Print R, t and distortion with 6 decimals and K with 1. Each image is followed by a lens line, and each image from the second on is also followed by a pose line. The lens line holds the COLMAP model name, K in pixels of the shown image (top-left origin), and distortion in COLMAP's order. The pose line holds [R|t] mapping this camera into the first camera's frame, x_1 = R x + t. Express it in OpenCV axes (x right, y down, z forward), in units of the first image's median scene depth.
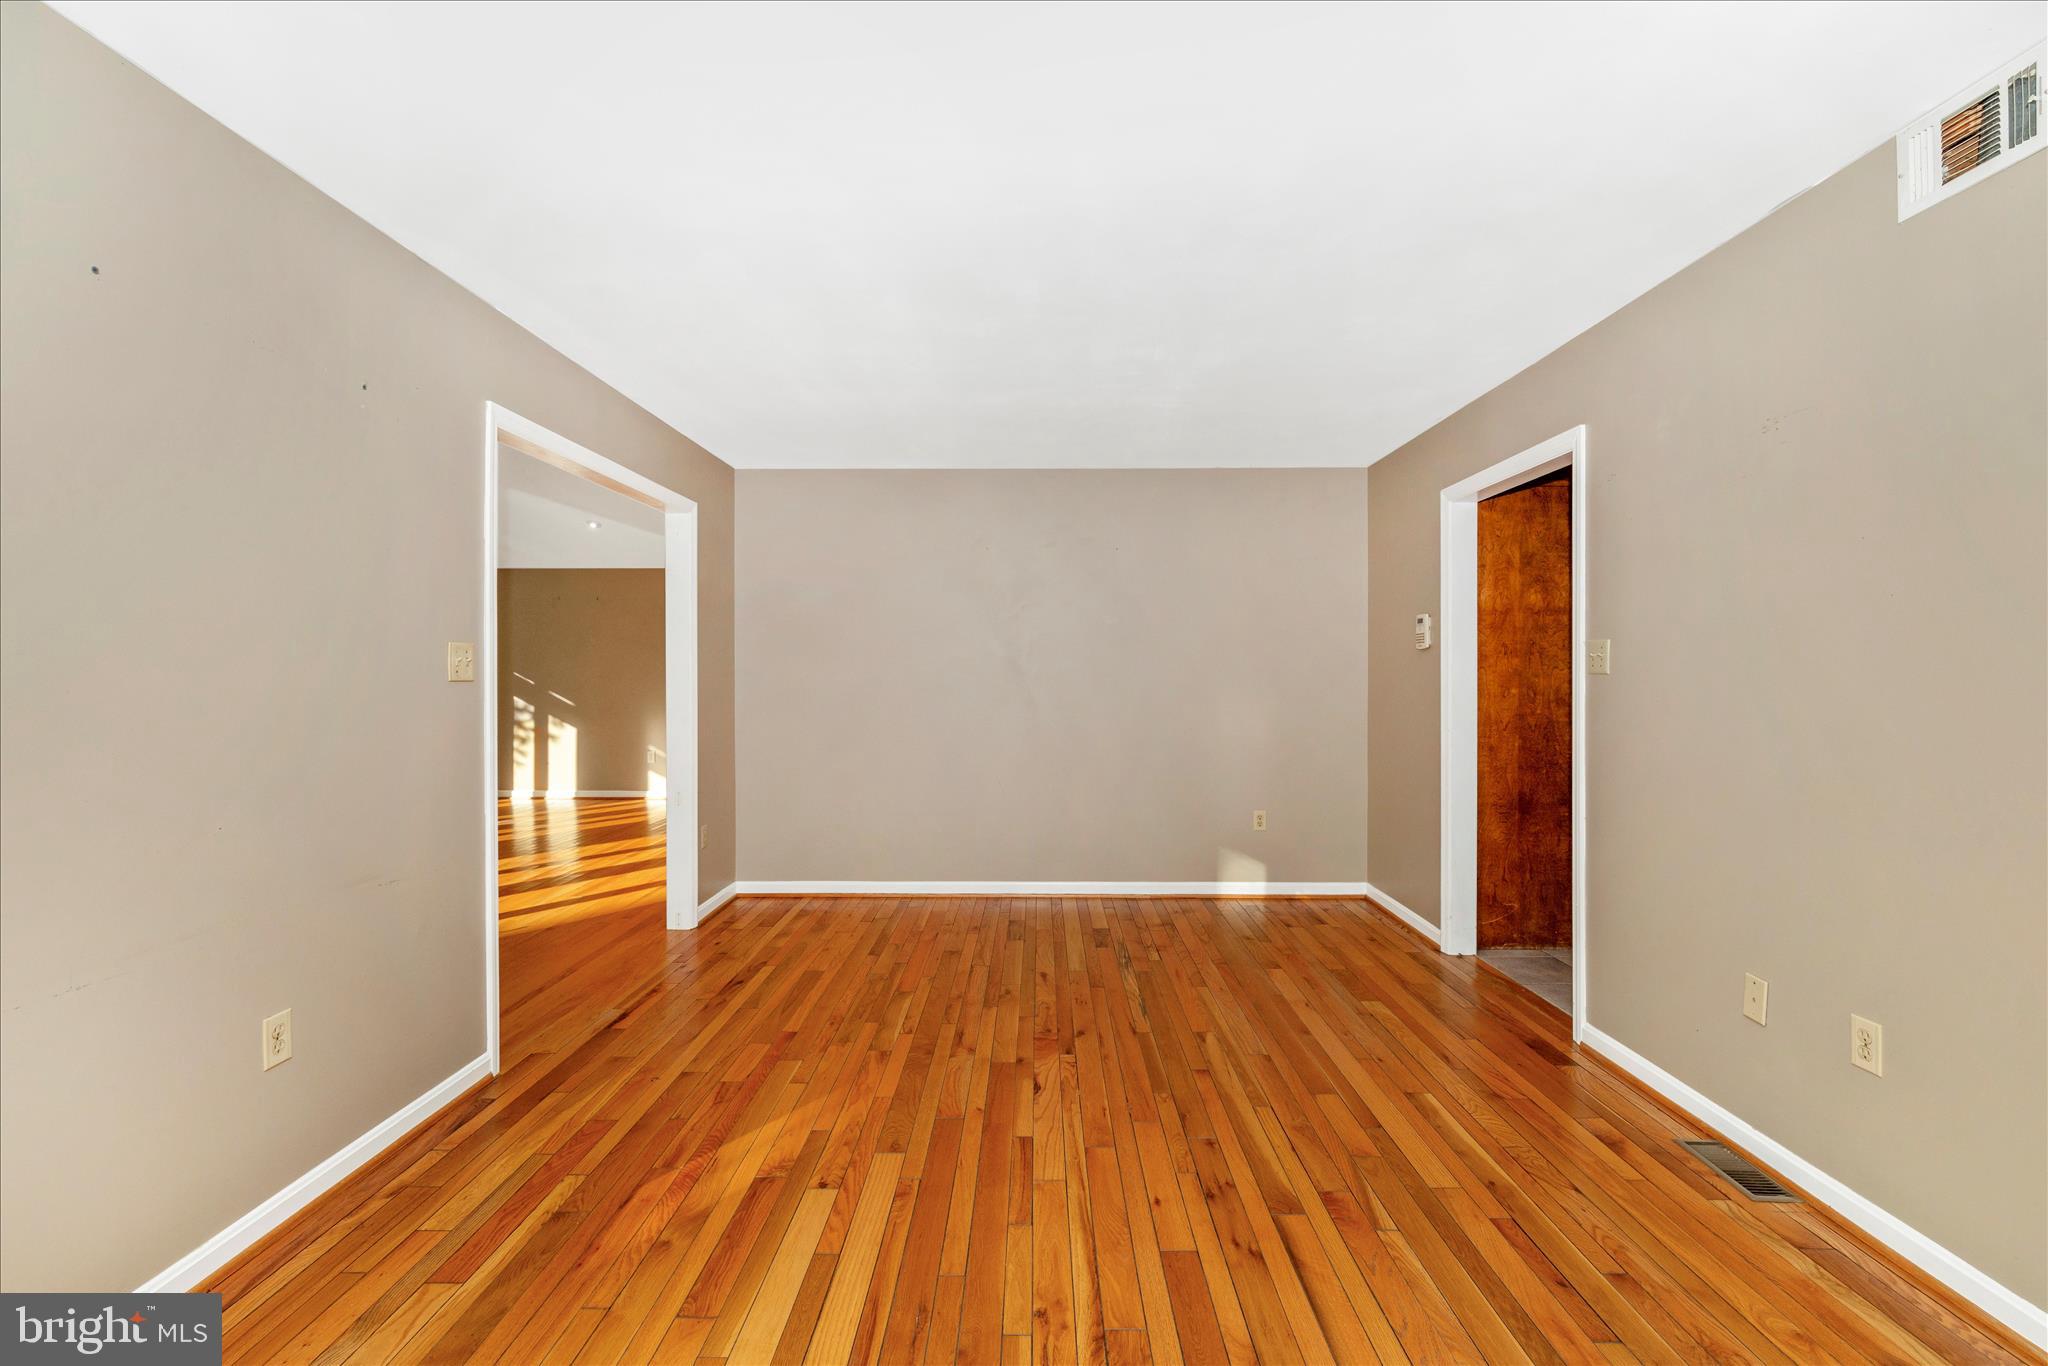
lens RADIAL K [[873.7, 0, 1029.0], [0, 873.7, 680.0], [0, 0, 1]] dist [-0.003501, 0.000308]
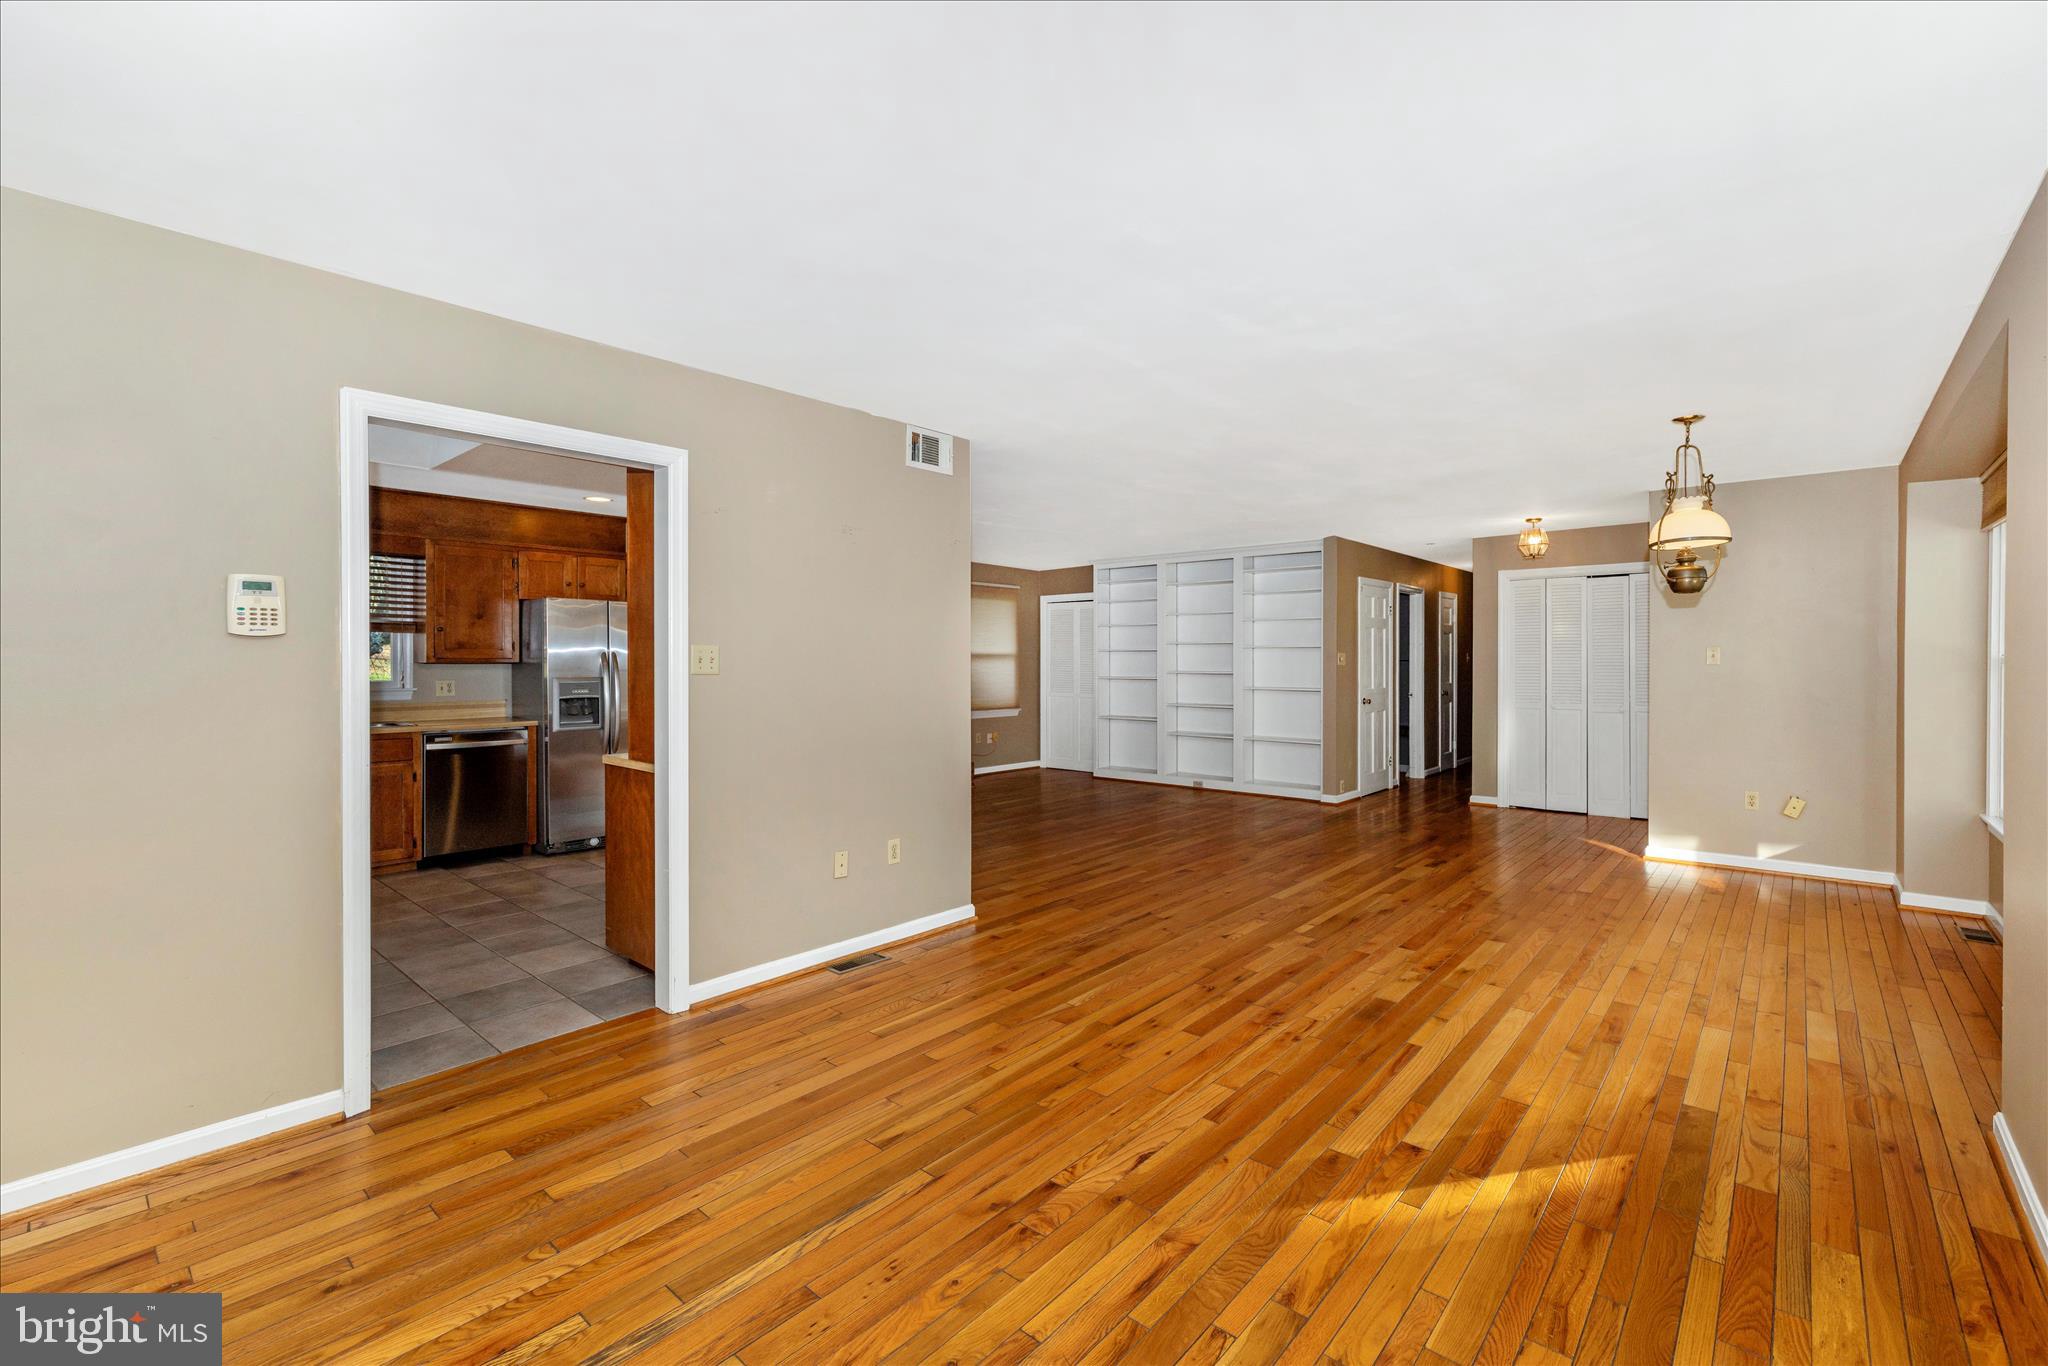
lens RADIAL K [[880.2, 0, 1030.6], [0, 880.2, 667.8], [0, 0, 1]] dist [-0.001425, 0.000097]
pose [[-0.758879, -0.003321, 0.651223, -0.415443], [0.004753, 0.999932, 0.010638, -0.024957], [-0.651215, 0.011168, -0.758811, 1.521718]]
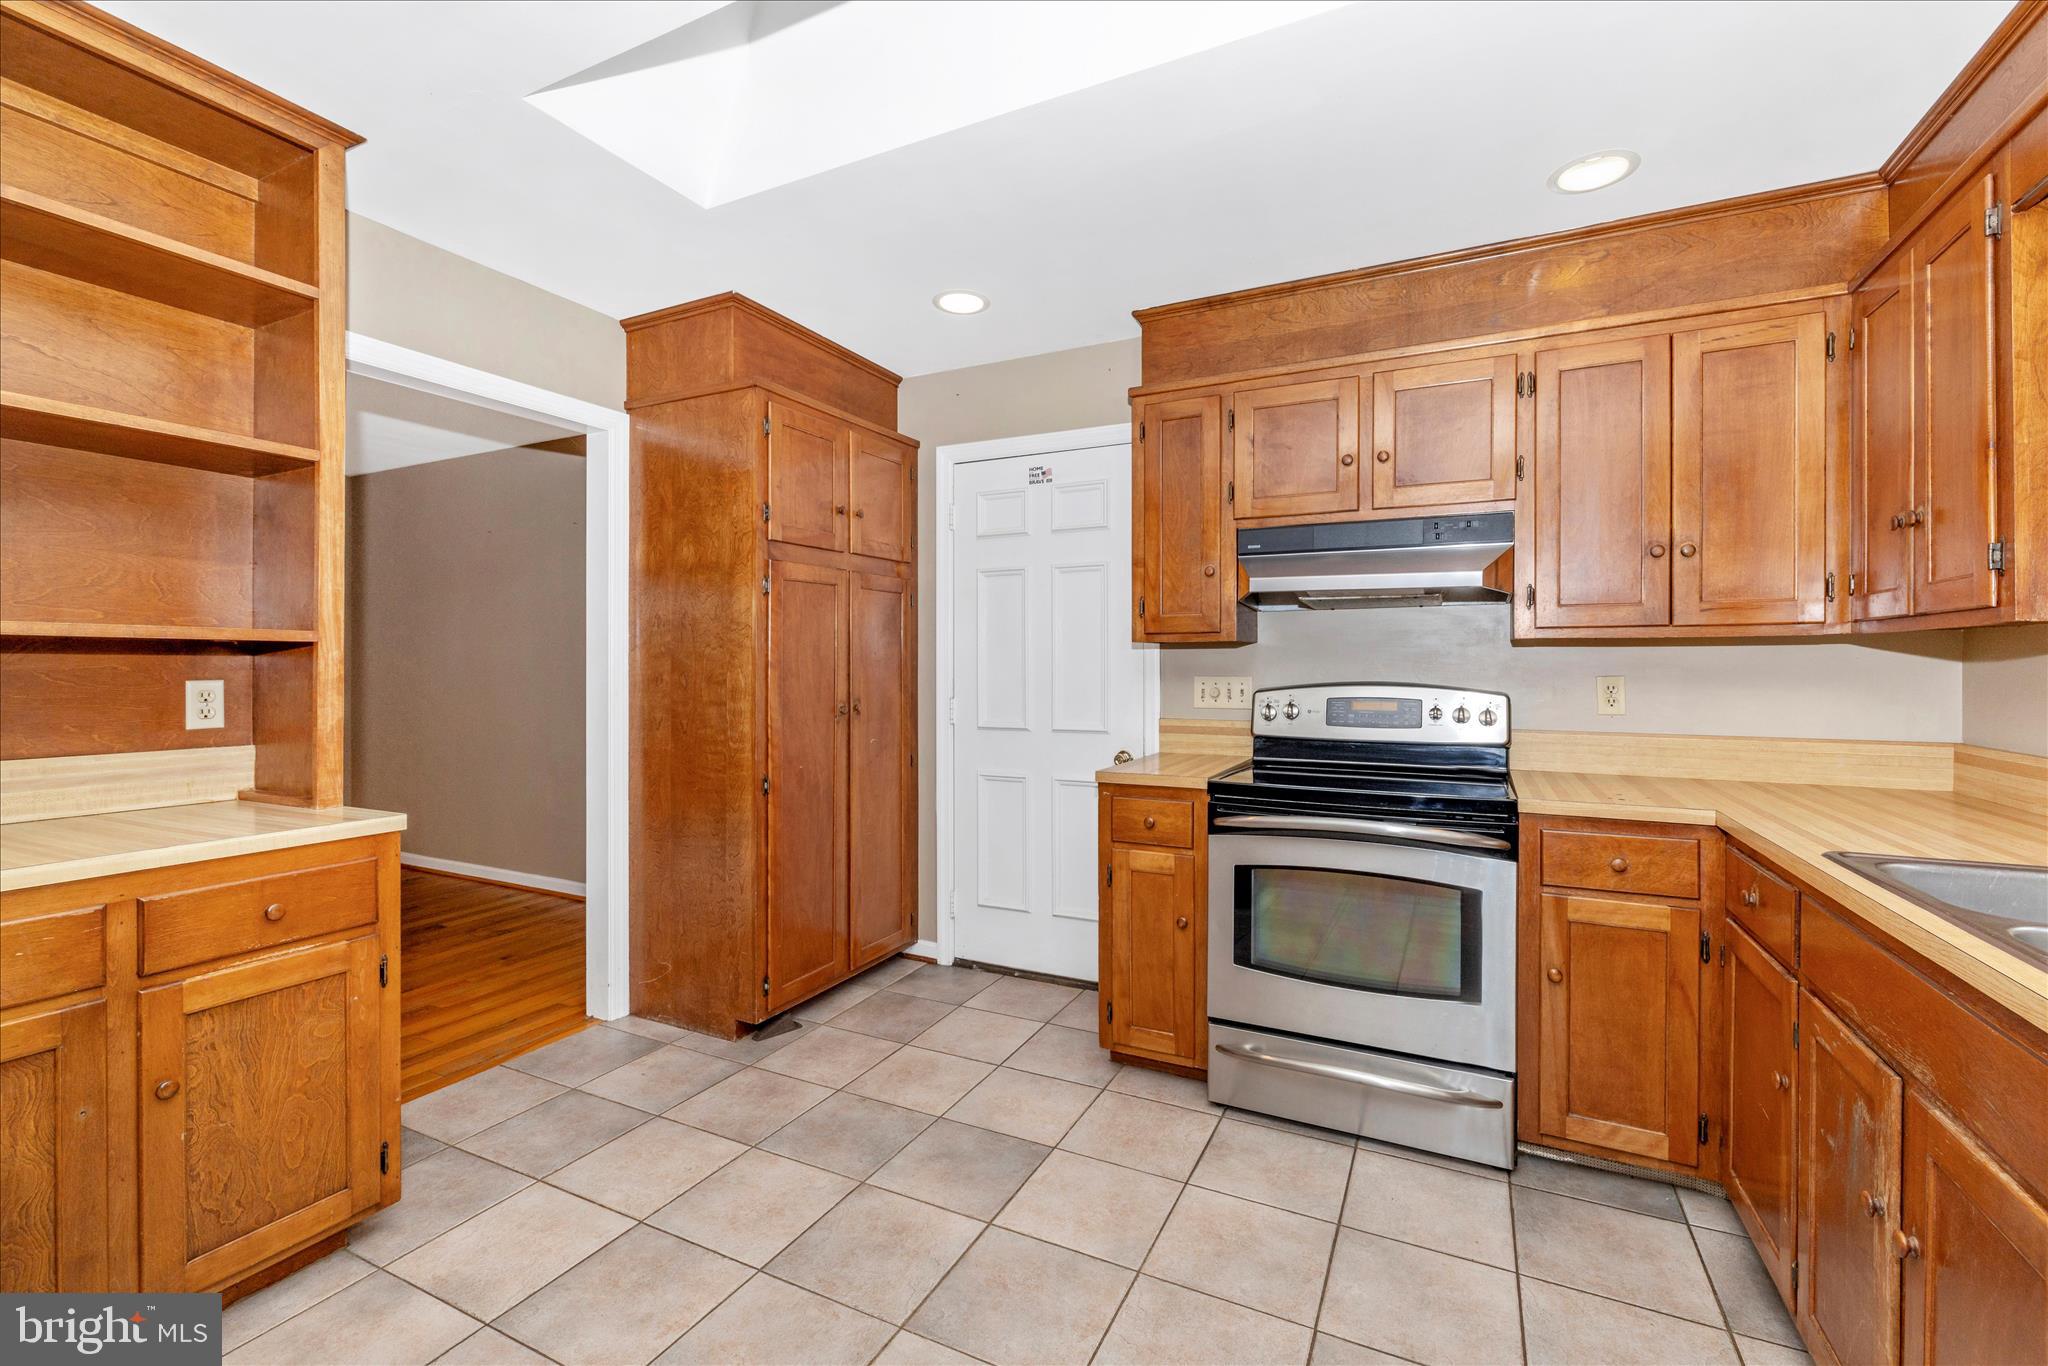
lens RADIAL K [[880.2, 0, 1030.6], [0, 880.2, 667.8], [0, 0, 1]] dist [-0.001425, 0.000097]
pose [[0.900403, 0.004274, -0.435035, 1.527494], [-0.006004, 0.999979, -0.002603, 0.006311], [0.435015, 0.004956, 0.900410, 0.601819]]
